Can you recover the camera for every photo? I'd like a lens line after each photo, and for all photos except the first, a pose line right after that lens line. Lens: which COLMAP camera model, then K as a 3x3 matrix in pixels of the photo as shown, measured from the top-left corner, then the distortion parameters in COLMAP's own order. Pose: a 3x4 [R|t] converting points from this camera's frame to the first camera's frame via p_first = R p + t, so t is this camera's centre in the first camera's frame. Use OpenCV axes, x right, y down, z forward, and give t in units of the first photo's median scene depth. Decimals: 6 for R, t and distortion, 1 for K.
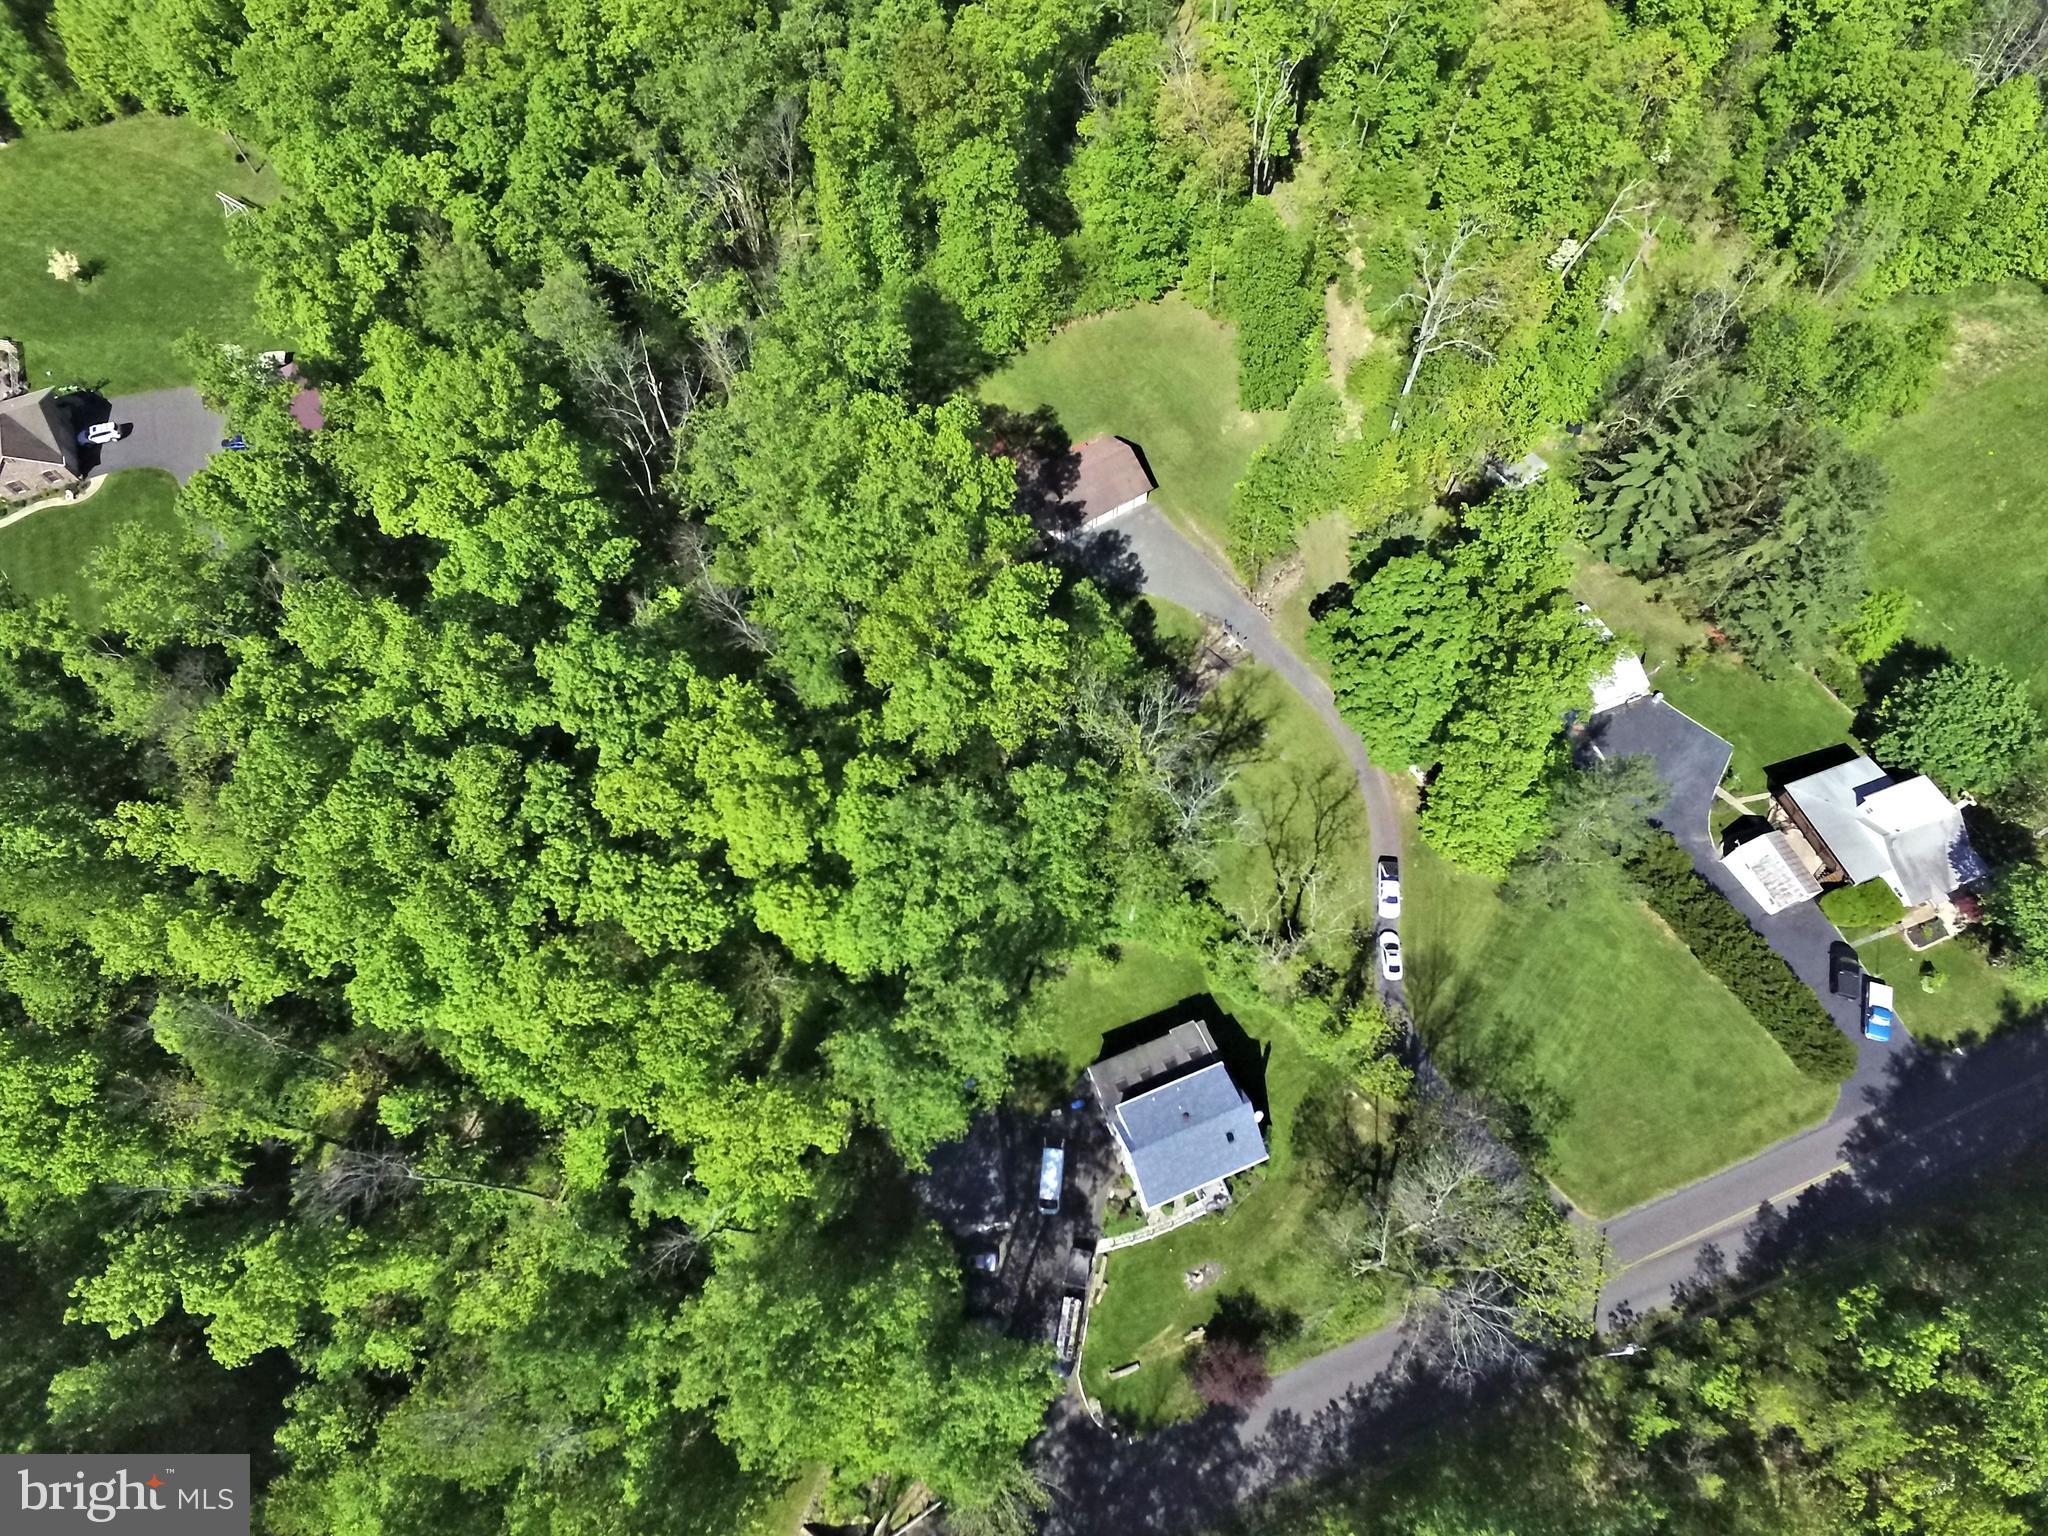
lens RADIAL K [[1188.3, 0, 1045.1], [0, 1188.3, 773.3], [0, 0, 1]] dist [-0.014220, 0.013349]
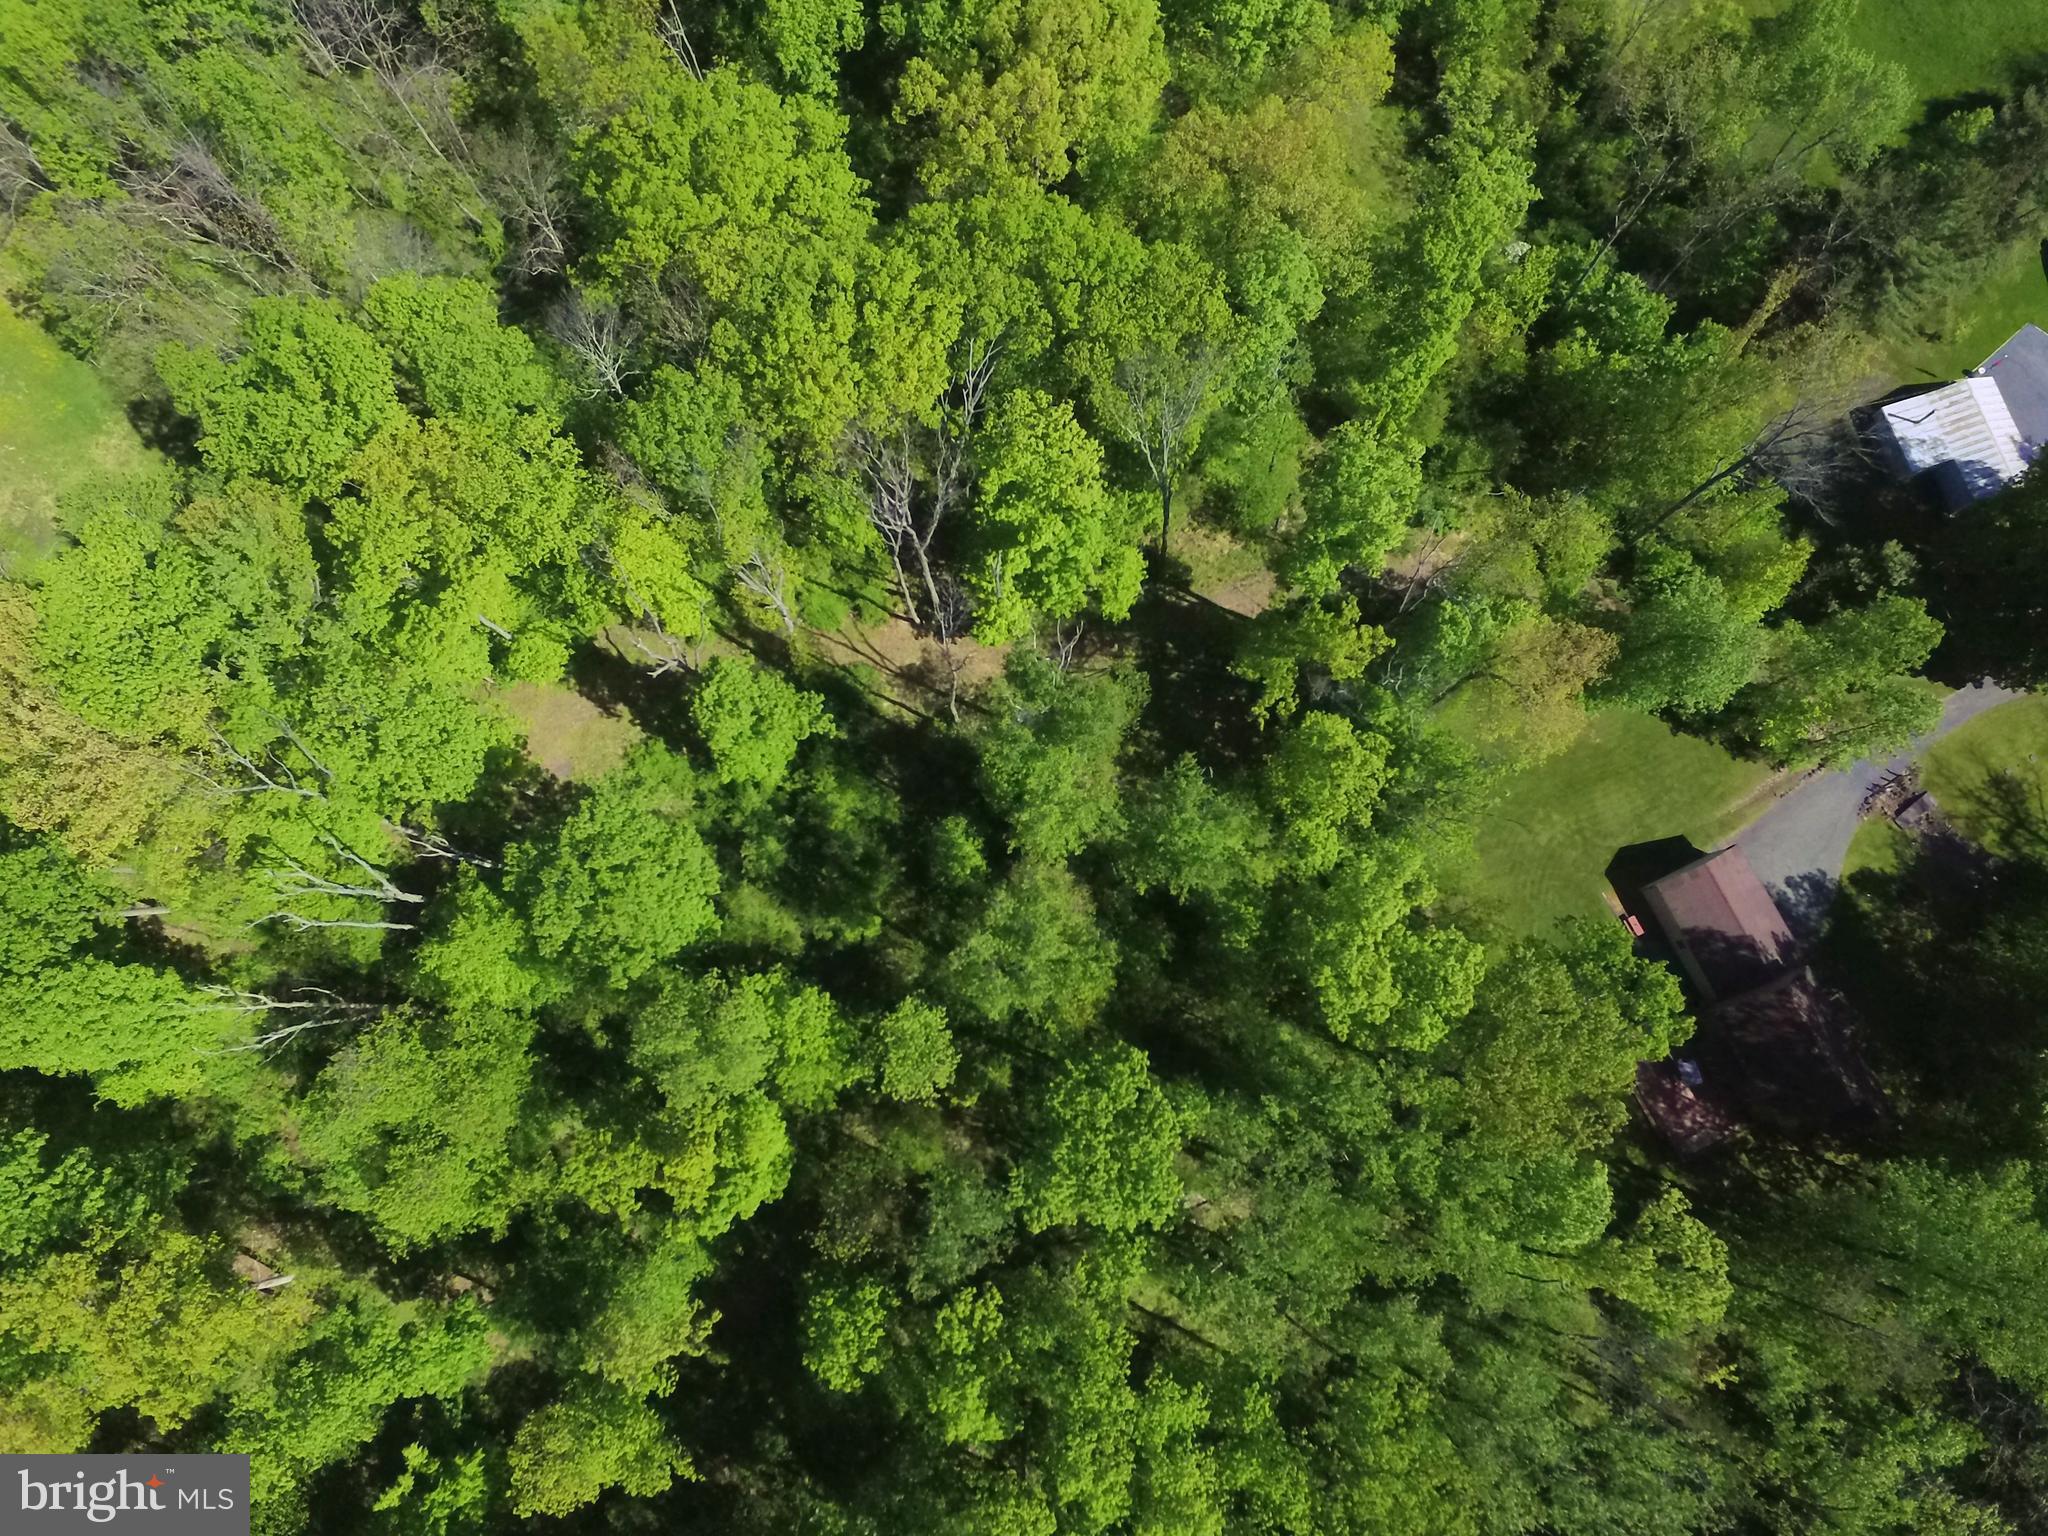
lens RADIAL K [[1188.3, 0, 1043.1], [0, 1188.3, 765.7], [0, 0, 1]] dist [-0.014220, 0.013349]
pose [[0.109057, -0.966018, 0.234340, -0.116810], [0.882537, 0.202578, 0.424371, -1.228108], [-0.457422, 0.160533, 0.874639, 0.625539]]
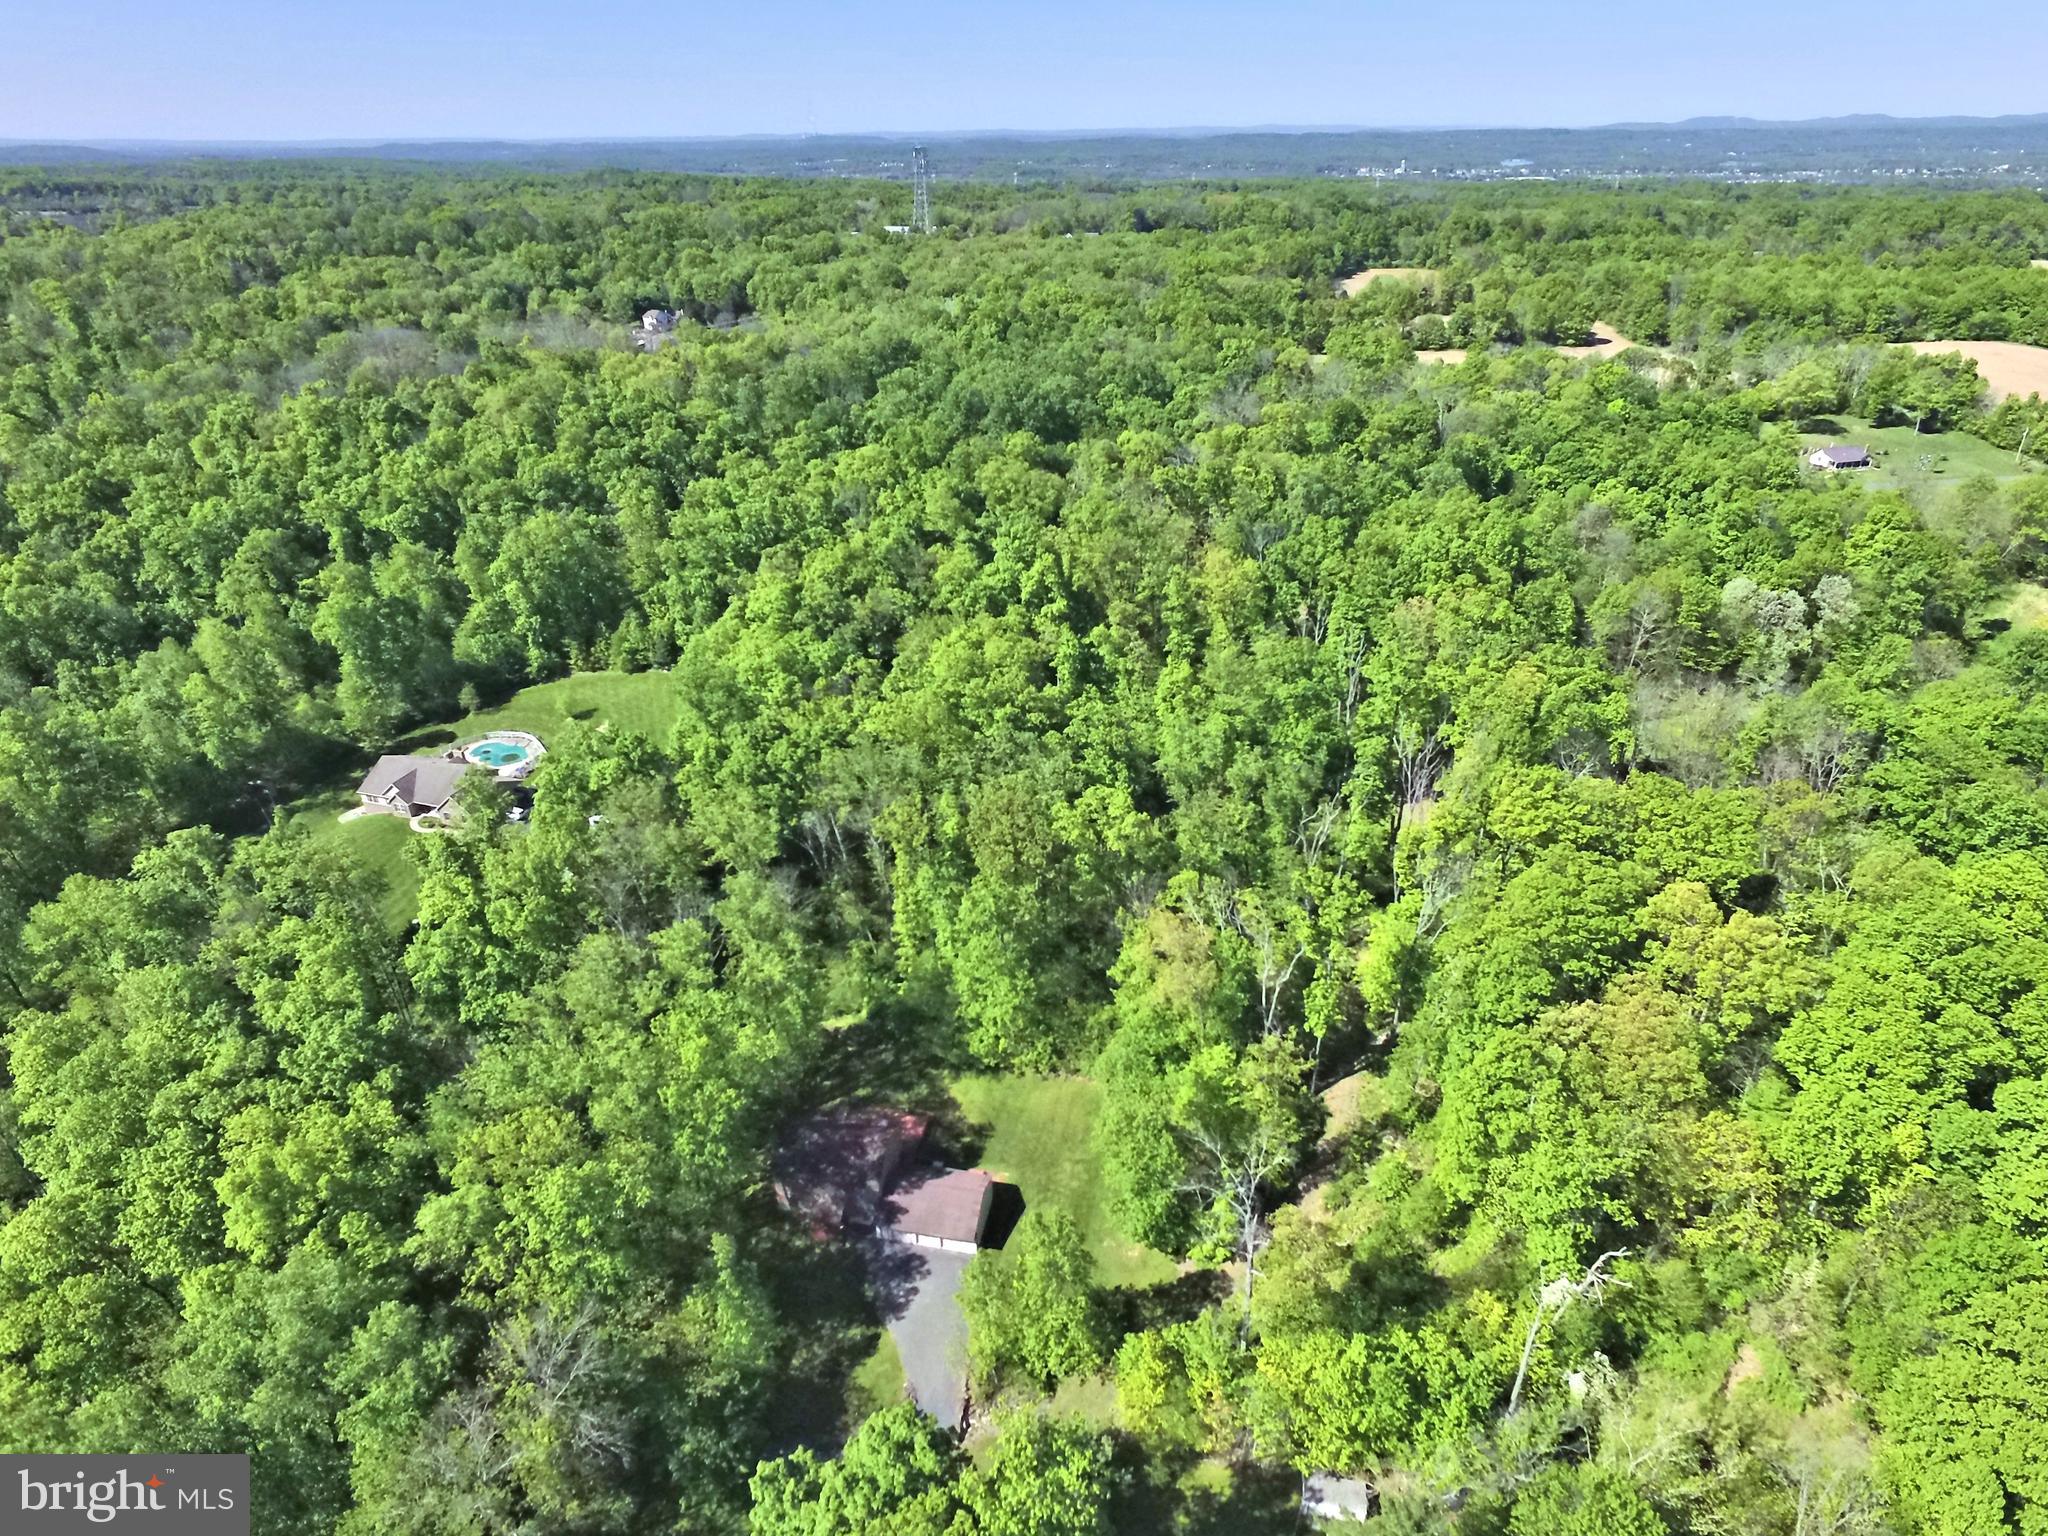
lens RADIAL K [[1188.3, 0, 1038.3], [0, 1188.3, 771.3], [0, 0, 1]] dist [-0.014220, 0.013349]
pose [[0.737831, 0.331883, -0.587758, 0.691970], [-0.603185, 0.715005, -0.353462, -0.251636], [0.302942, 0.615322, 0.727740, 0.113304]]
